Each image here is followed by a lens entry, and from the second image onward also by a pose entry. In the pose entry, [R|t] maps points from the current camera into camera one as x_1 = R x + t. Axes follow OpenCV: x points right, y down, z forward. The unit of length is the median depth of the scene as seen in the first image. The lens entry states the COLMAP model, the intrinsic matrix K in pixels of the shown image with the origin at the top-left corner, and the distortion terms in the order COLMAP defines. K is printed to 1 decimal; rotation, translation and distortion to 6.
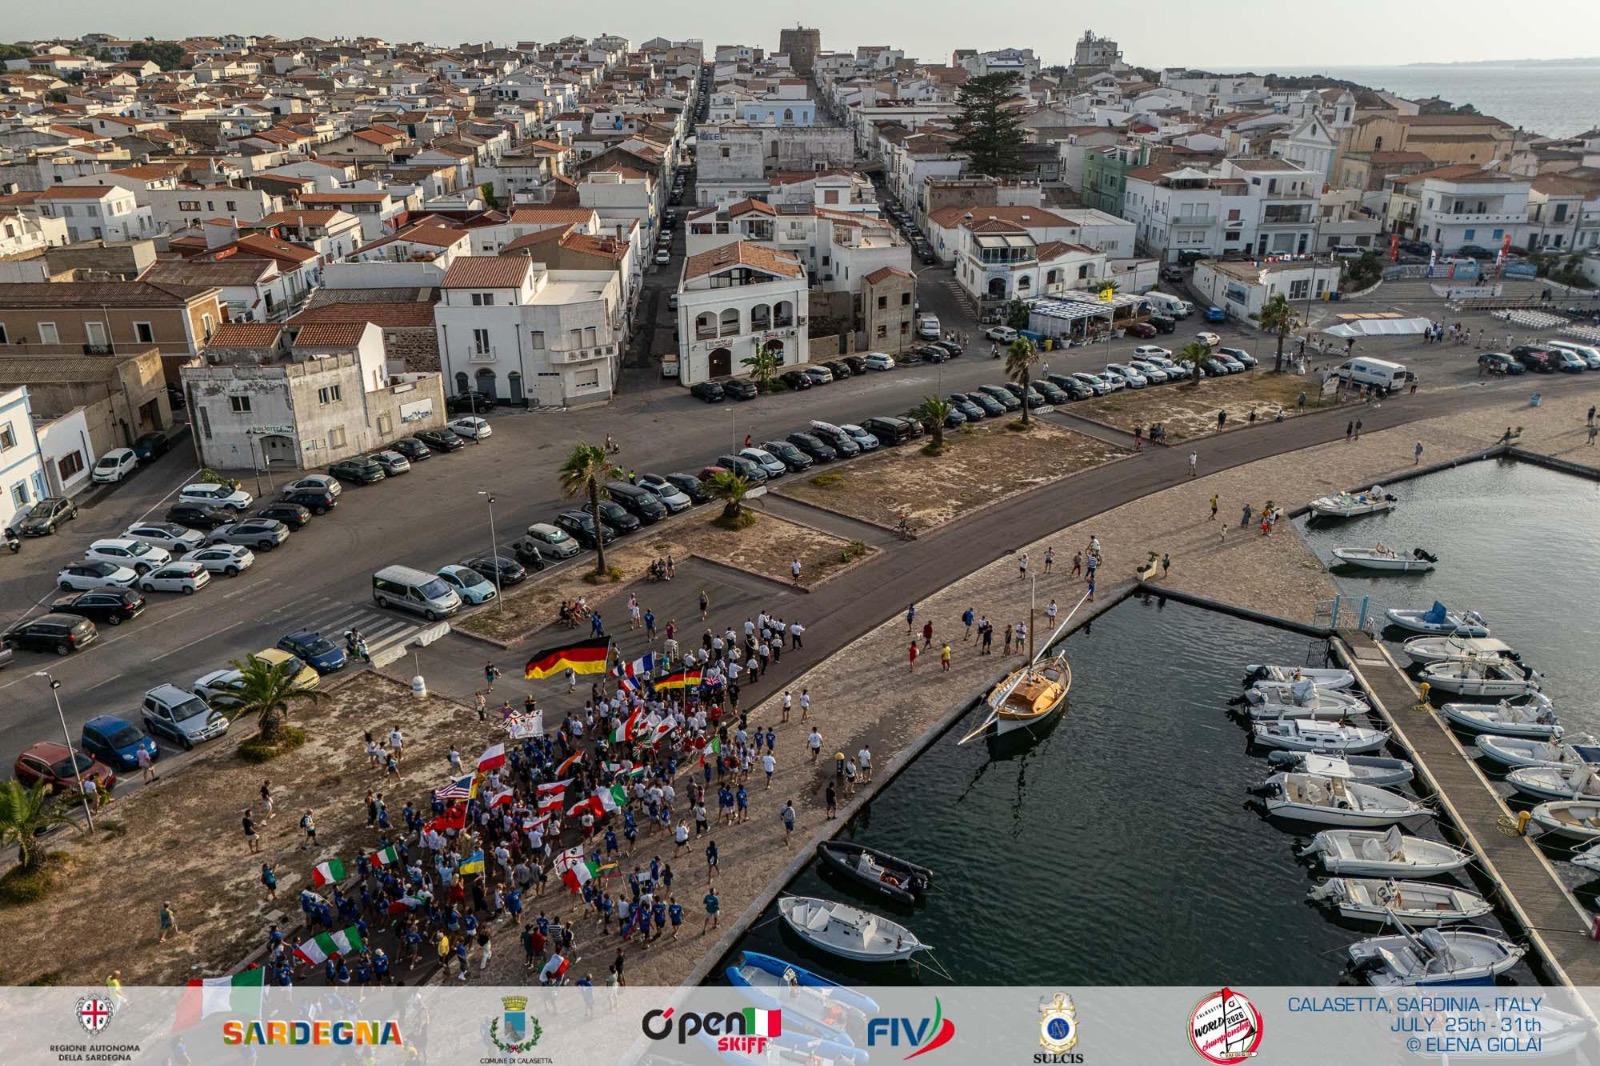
lens RADIAL K [[1557.6, 0, 800.0], [0, 1557.6, 533.0], [0, 0, 1]] dist [0.106226, -0.182074]
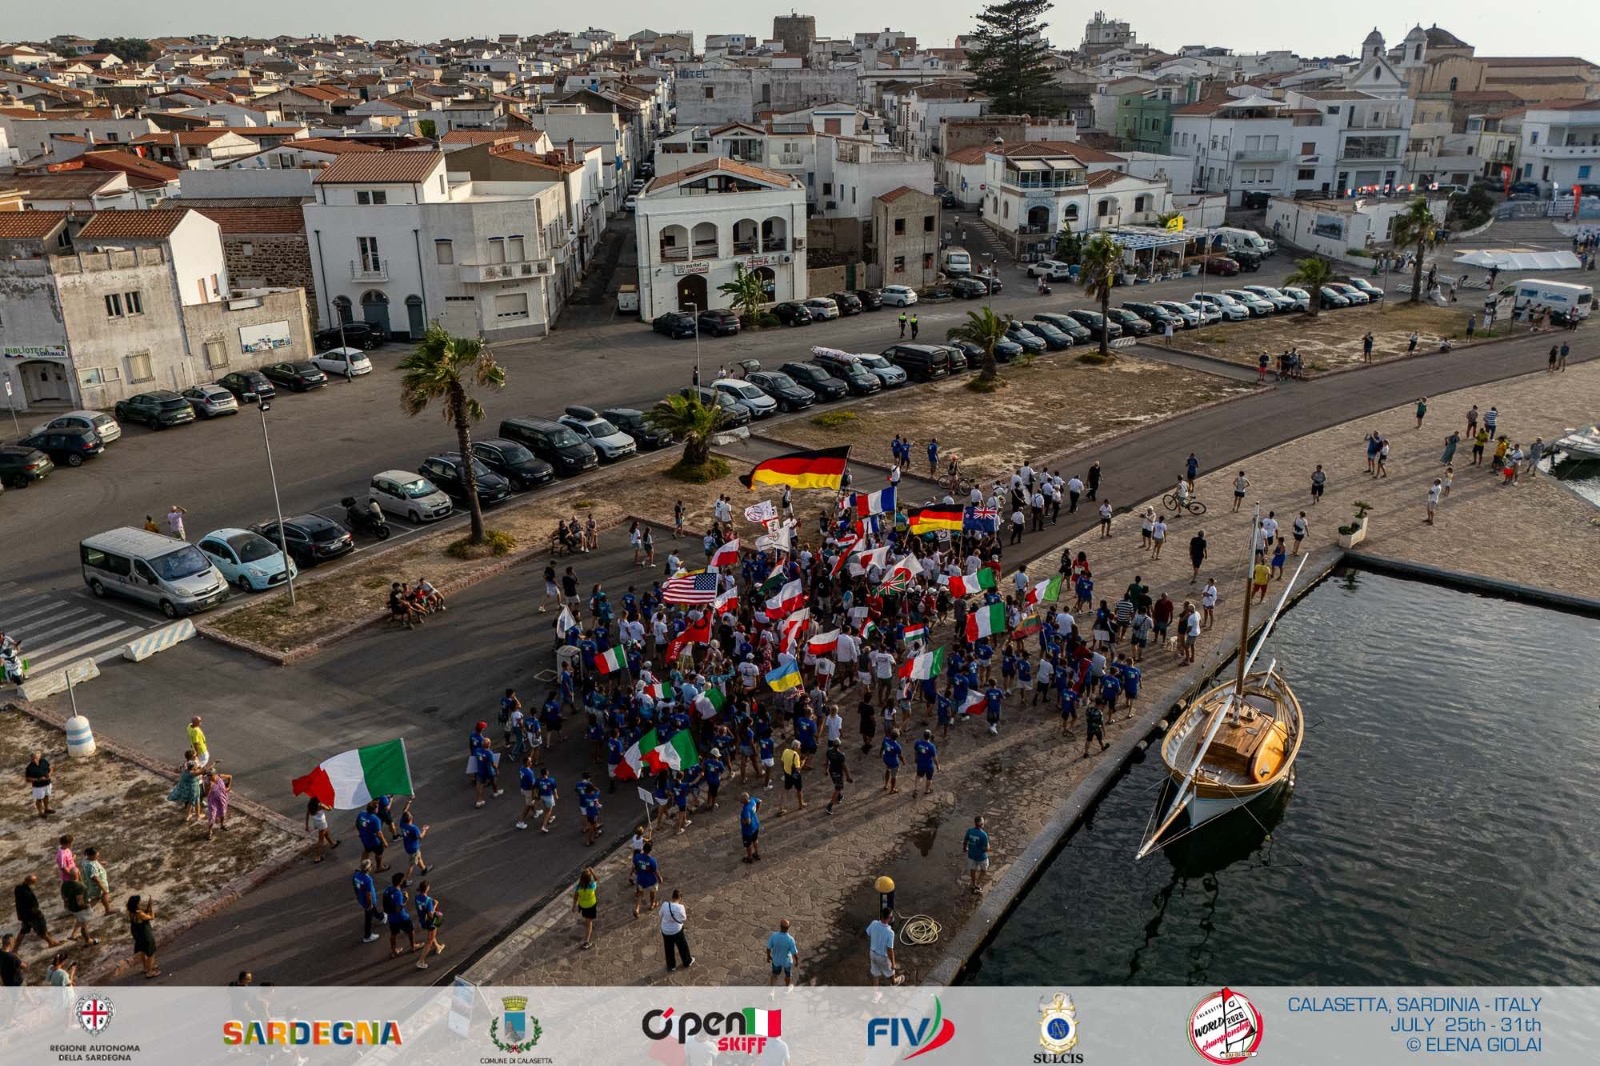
lens RADIAL K [[1204.7, 0, 827.4], [0, 1204.7, 530.8], [0, 0, 1]] dist [0.060889, -0.053852]
pose [[0.999631, -0.003281, 0.026975, -0.001179], [0.004405, 0.999120, -0.041721, 0.033029], [-0.026814, 0.041825, 0.998765, 0.405724]]
